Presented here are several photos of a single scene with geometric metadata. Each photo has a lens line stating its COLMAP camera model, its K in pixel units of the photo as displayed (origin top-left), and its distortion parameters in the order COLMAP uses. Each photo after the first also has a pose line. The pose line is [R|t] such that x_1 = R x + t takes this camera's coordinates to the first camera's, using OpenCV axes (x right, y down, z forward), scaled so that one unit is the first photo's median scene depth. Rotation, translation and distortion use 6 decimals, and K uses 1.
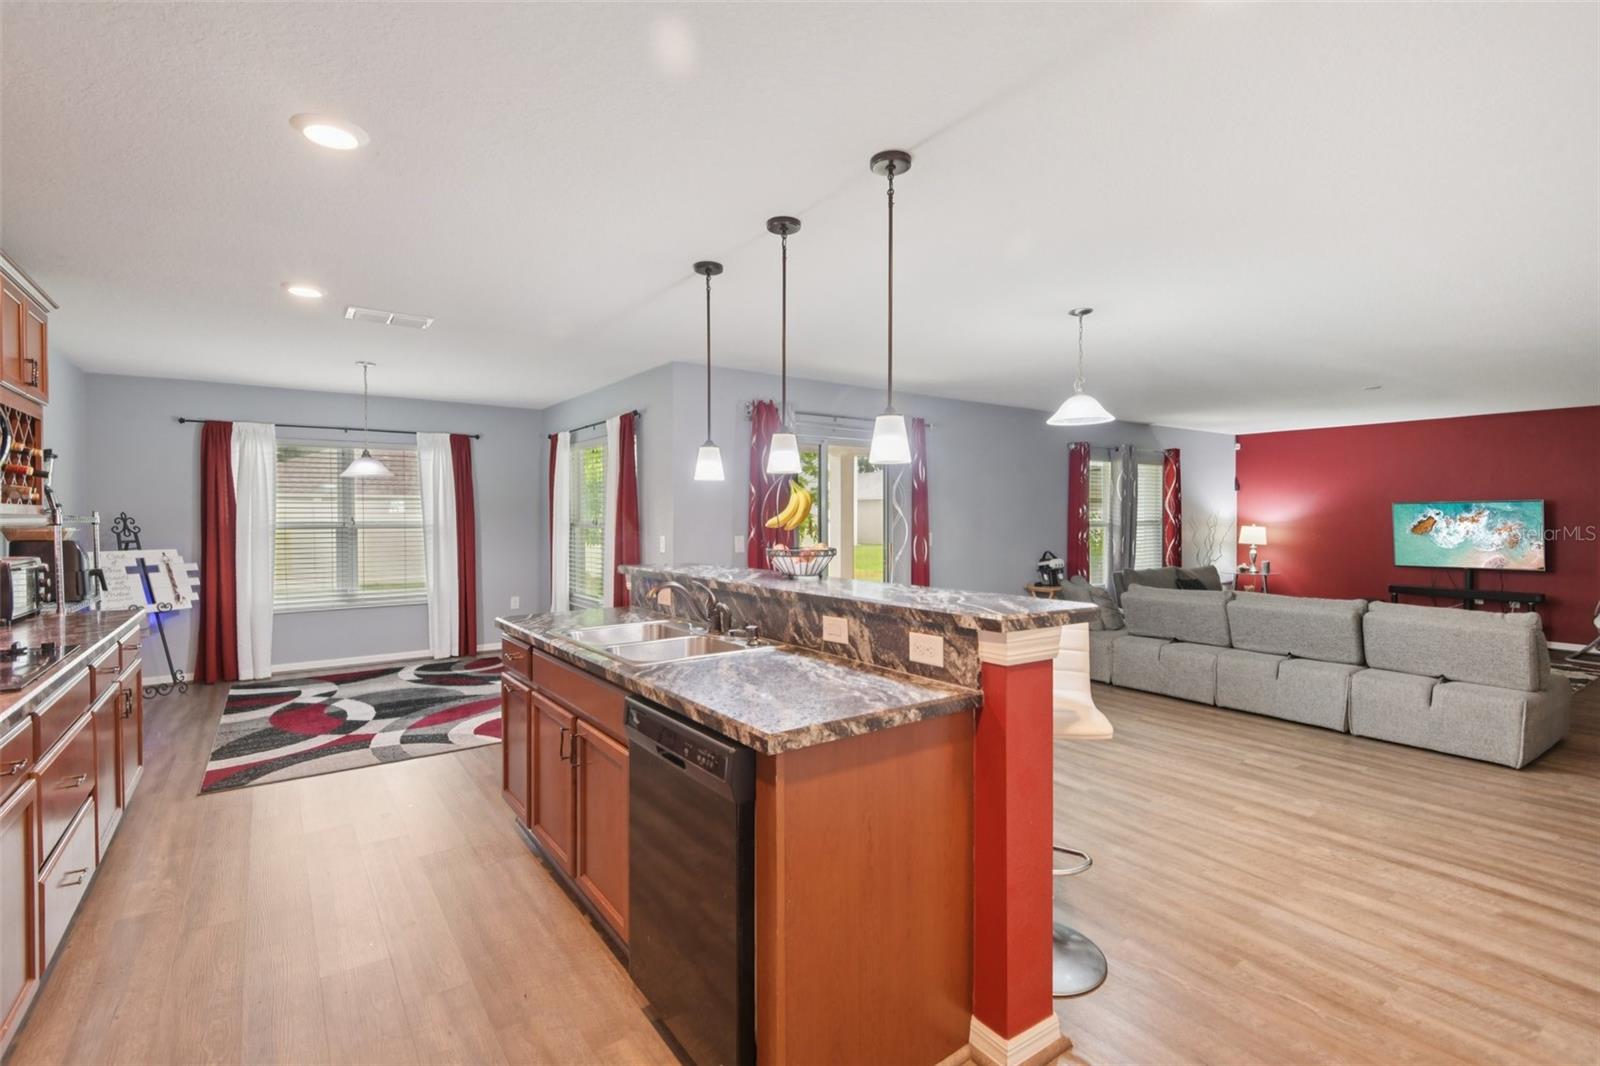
lens RADIAL K [[732.4, 0, 800.2], [0, 732.4, 525.2], [0, 0, 1]] dist [0.027523, -0.015467]
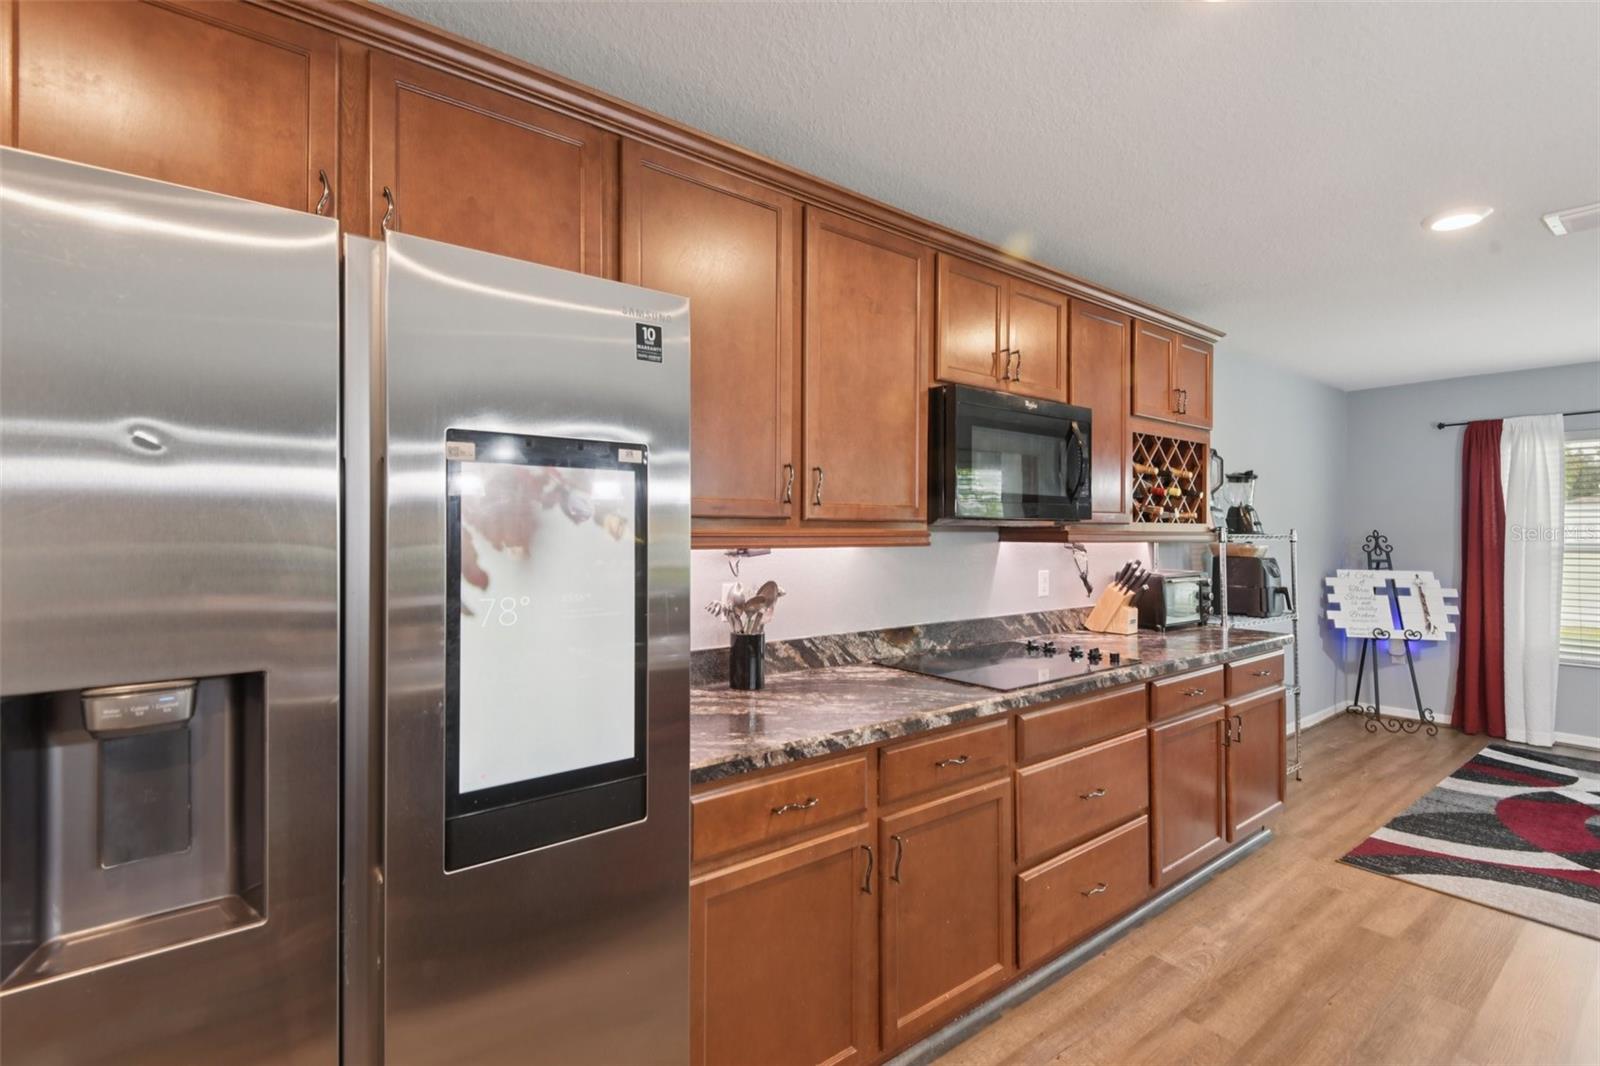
lens RADIAL K [[732.4, 0, 800.2], [0, 732.4, 525.2], [0, 0, 1]] dist [0.027523, -0.015467]
pose [[0.049182, -0.003471, -0.998784, 0.008482], [-0.018325, 0.999823, -0.004377, -0.005437], [0.998622, 0.018518, 0.049109, 0.195026]]
